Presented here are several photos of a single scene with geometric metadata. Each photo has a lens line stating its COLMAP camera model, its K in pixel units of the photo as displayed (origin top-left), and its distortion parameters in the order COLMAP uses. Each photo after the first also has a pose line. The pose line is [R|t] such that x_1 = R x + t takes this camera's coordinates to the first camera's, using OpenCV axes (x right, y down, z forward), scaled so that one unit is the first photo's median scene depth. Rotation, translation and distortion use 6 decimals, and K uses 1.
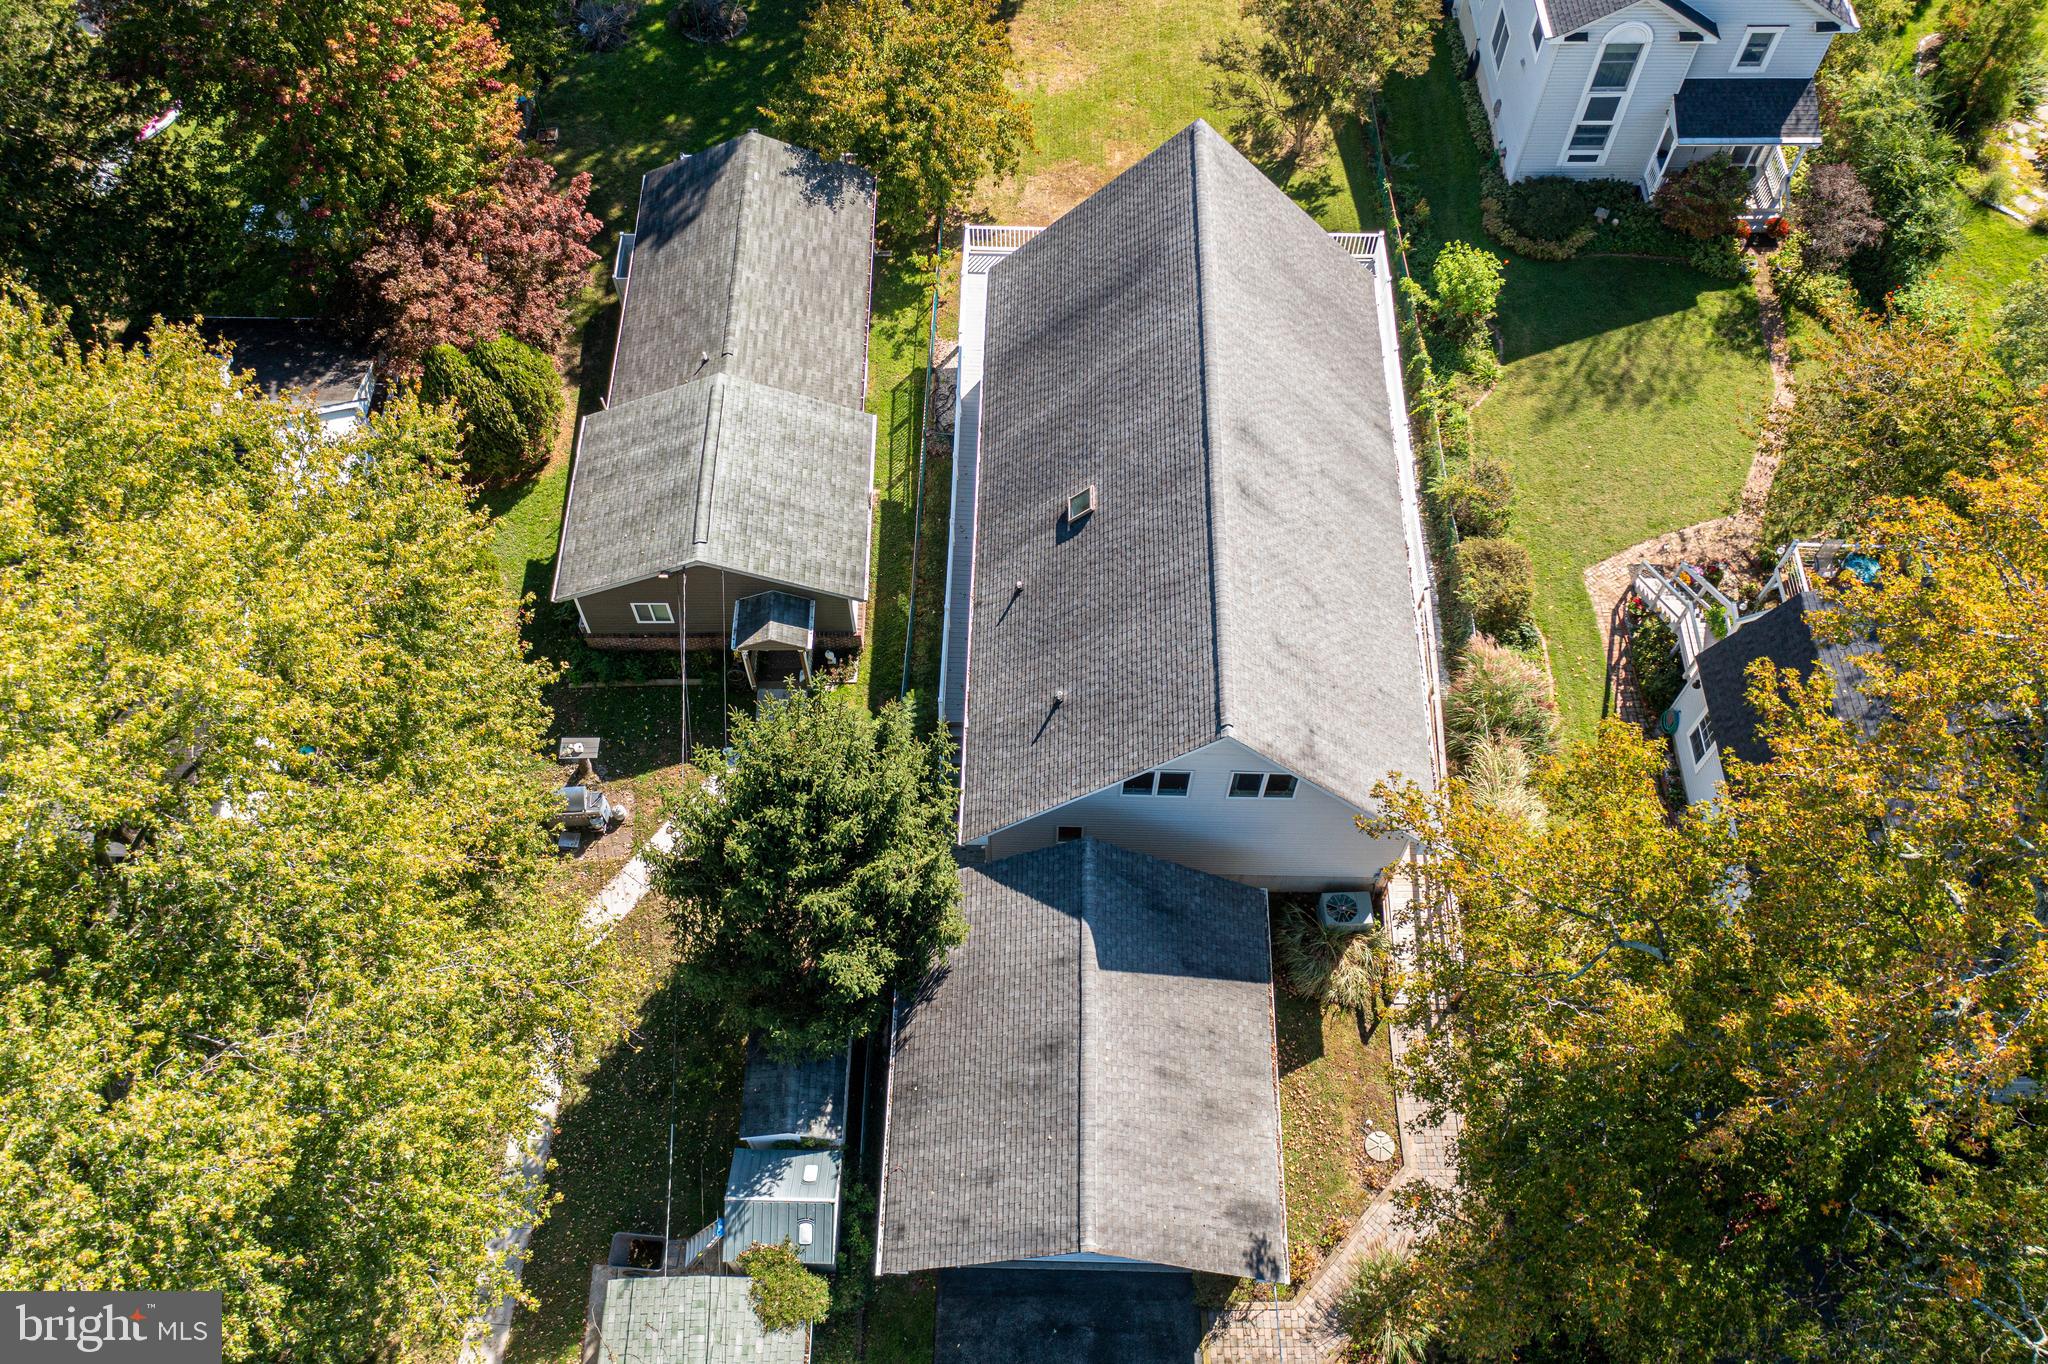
lens RADIAL K [[1620.3, 0, 1019.5], [0, 1620.3, 677.2], [0, 0, 1]] dist [-0.006705, 0.000846]
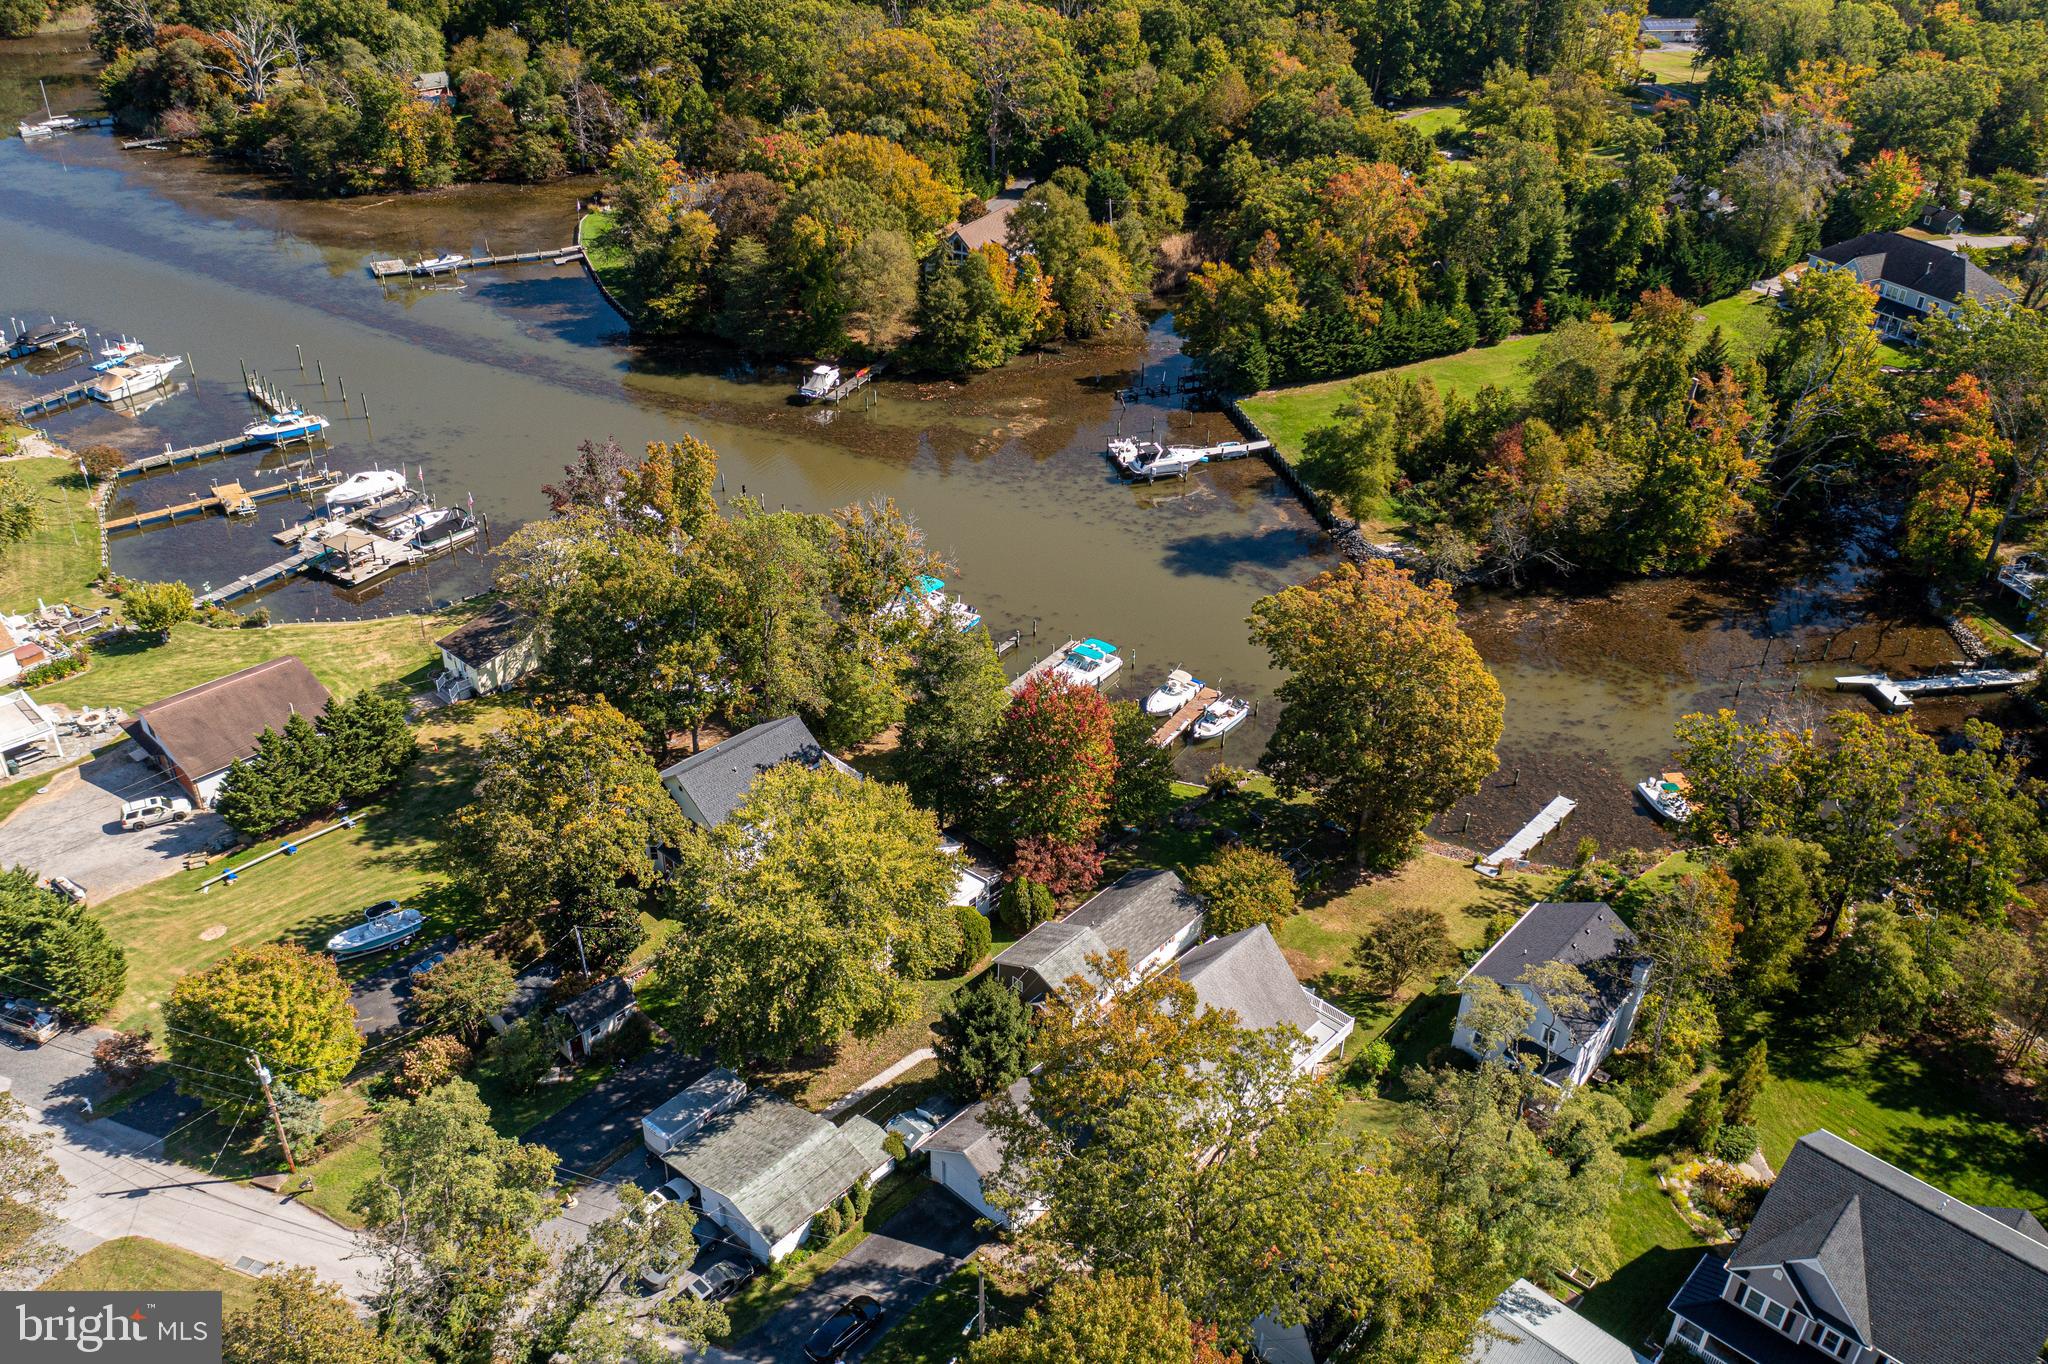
lens RADIAL K [[1624.2, 0, 1010.8], [0, 1624.2, 673.0], [0, 0, 1]] dist [-0.006285, 0.005771]
pose [[0.737976, 0.364778, -0.567739, 1.102382], [-0.590186, 0.756825, -0.280886, 0.330645], [0.327218, 0.542359, 0.773806, -1.381064]]
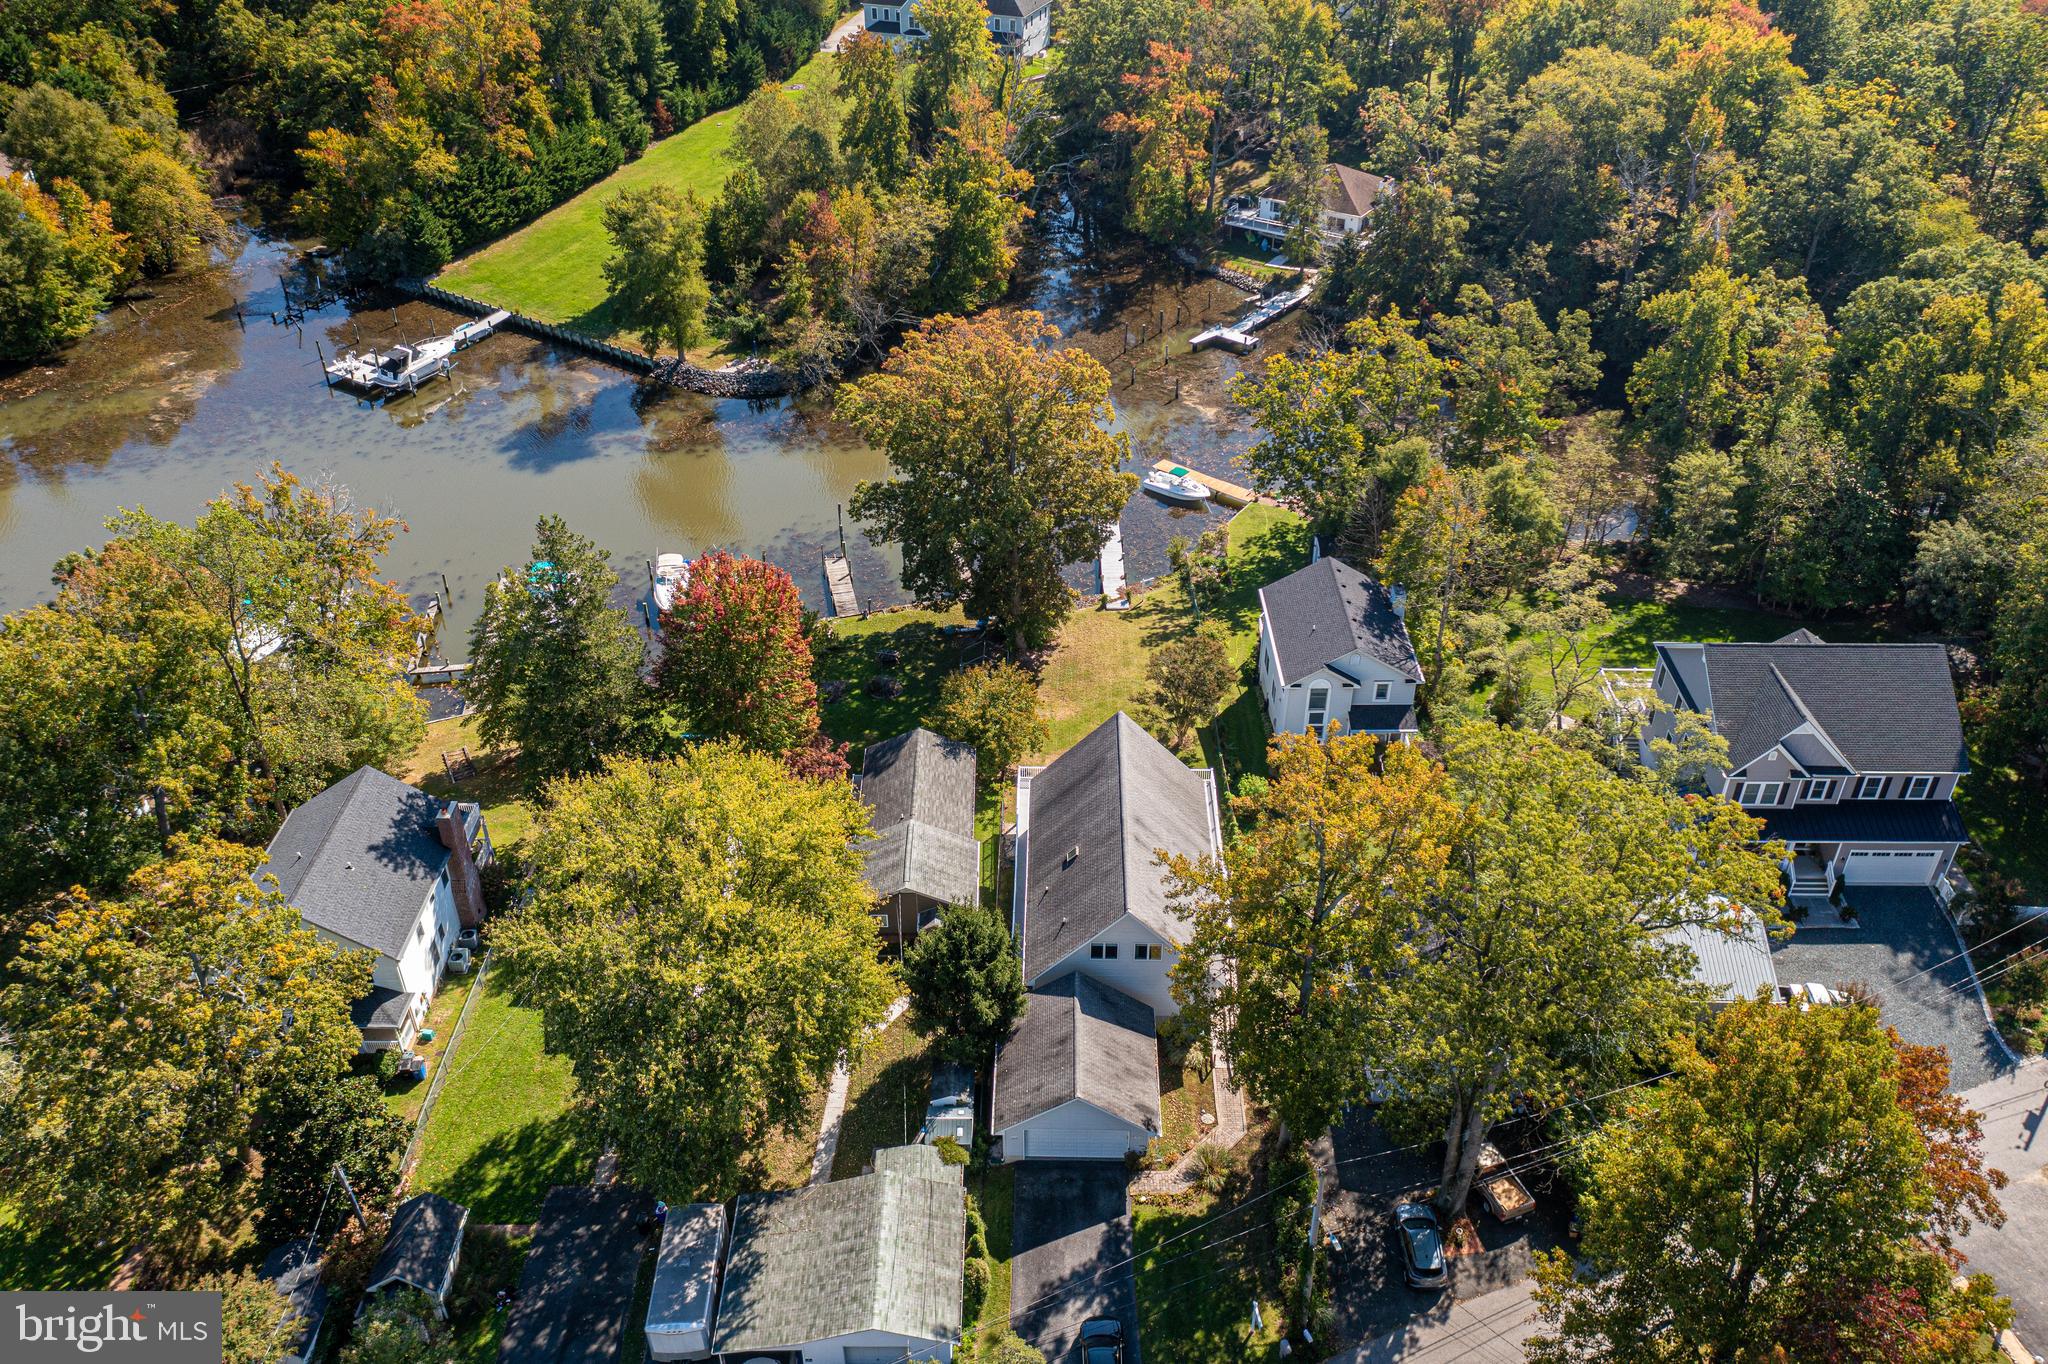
lens RADIAL K [[1622.8, 0, 1024.0], [0, 1622.8, 682.0], [0, 0, 1]] dist [-0.006886, 0.002392]
pose [[0.999998, -0.001764, -0.000820, -0.026745], [0.001264, 0.909831, -0.414977, 0.559777], [0.001478, 0.414976, 0.909831, -1.099783]]
